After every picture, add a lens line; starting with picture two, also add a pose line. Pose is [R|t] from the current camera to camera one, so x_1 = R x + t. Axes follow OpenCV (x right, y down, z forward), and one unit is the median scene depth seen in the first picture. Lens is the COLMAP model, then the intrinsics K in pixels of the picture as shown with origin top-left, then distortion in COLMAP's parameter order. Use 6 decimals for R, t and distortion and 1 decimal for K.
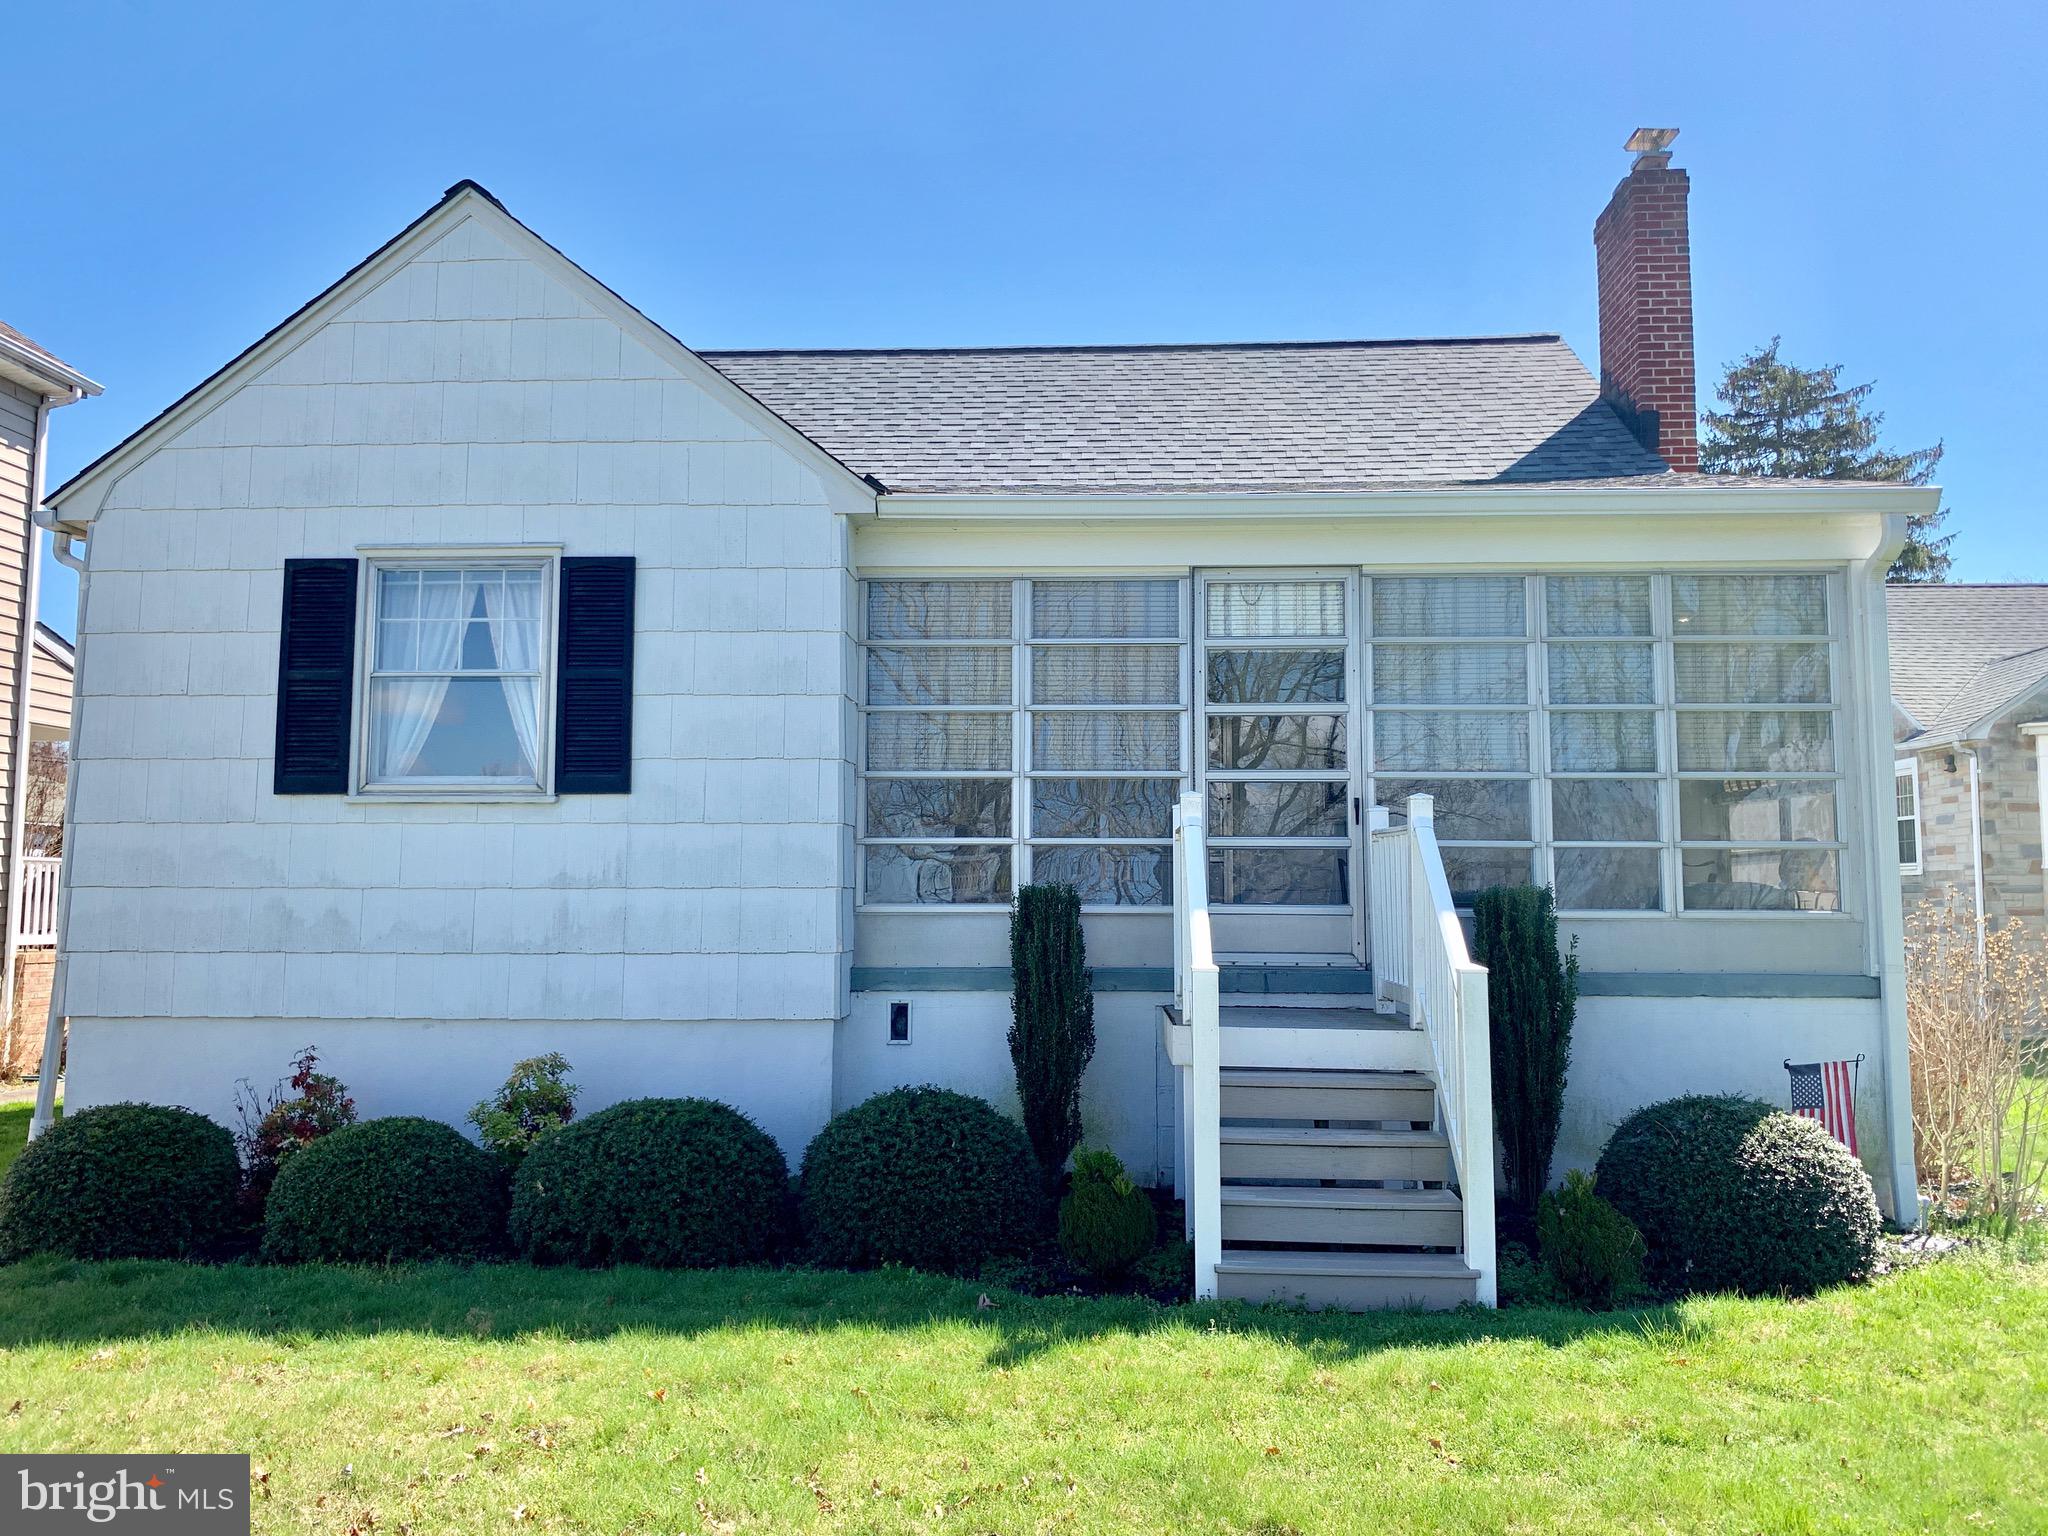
lens RADIAL K [[1572.6, 0, 1024.0], [0, 1572.6, 768.0], [0, 0, 1]] dist [0.002342, -0.050511]
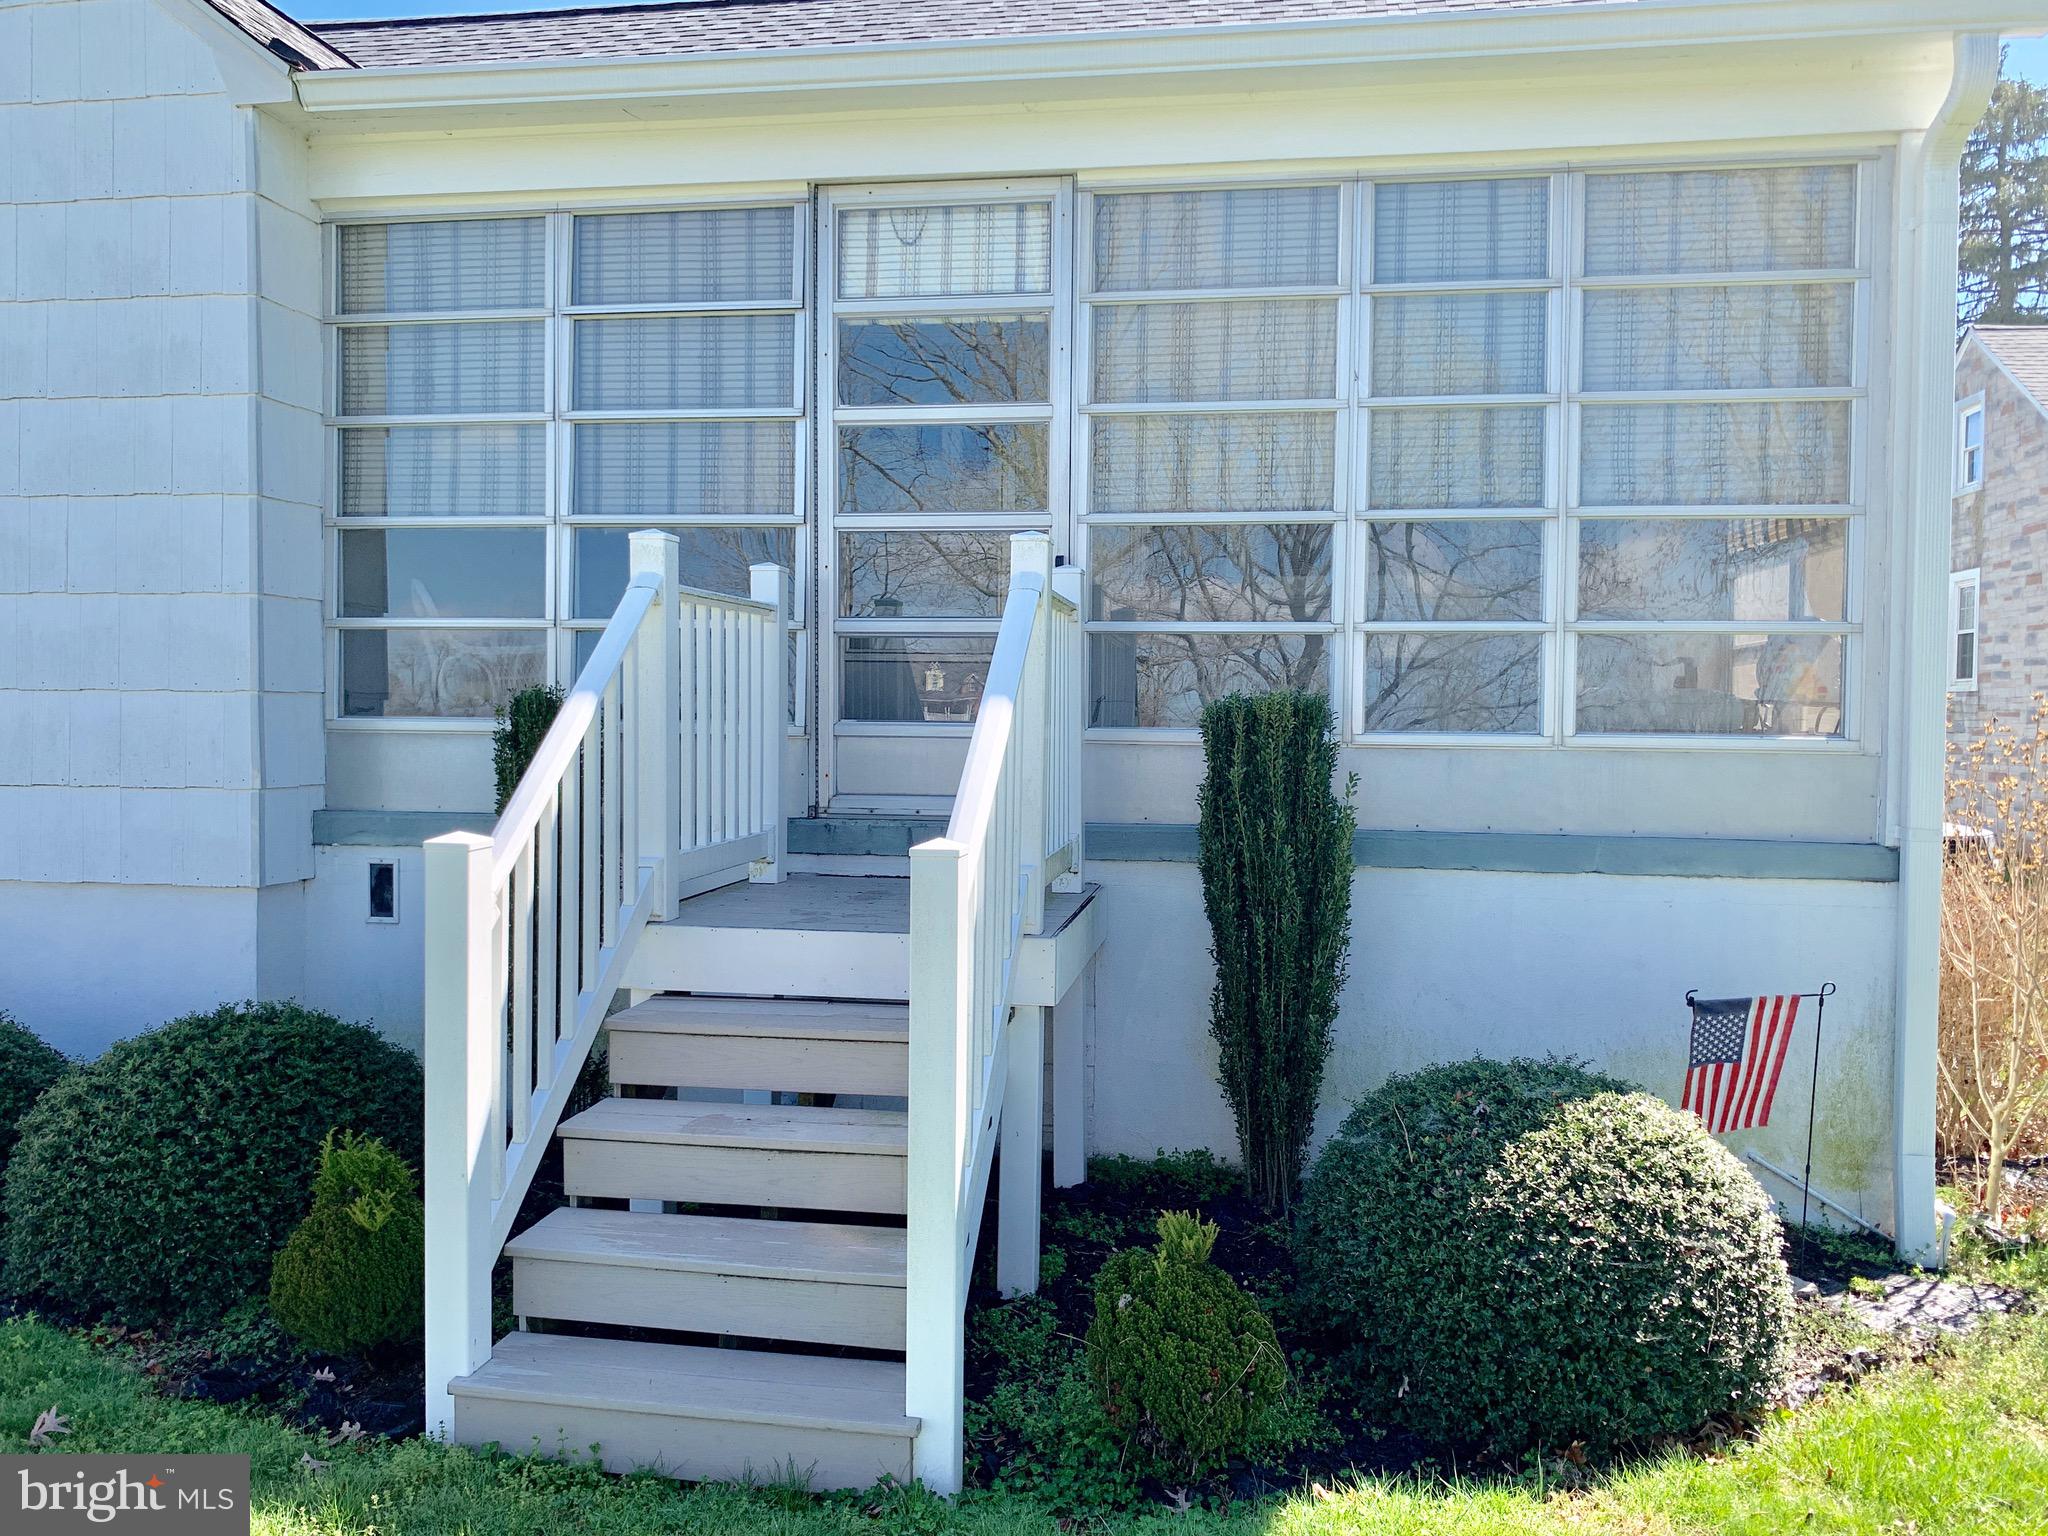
lens RADIAL K [[1560.5, 0, 1067.0], [0, 1560.5, 770.3], [0, 0, 1]] dist [0.016334, -0.057057]
pose [[0.995434, 0.010954, -0.094822, 0.279656], [0.001043, 0.992086, 0.125558, 0.027705], [0.095447, -0.125084, 0.987544, 0.373752]]
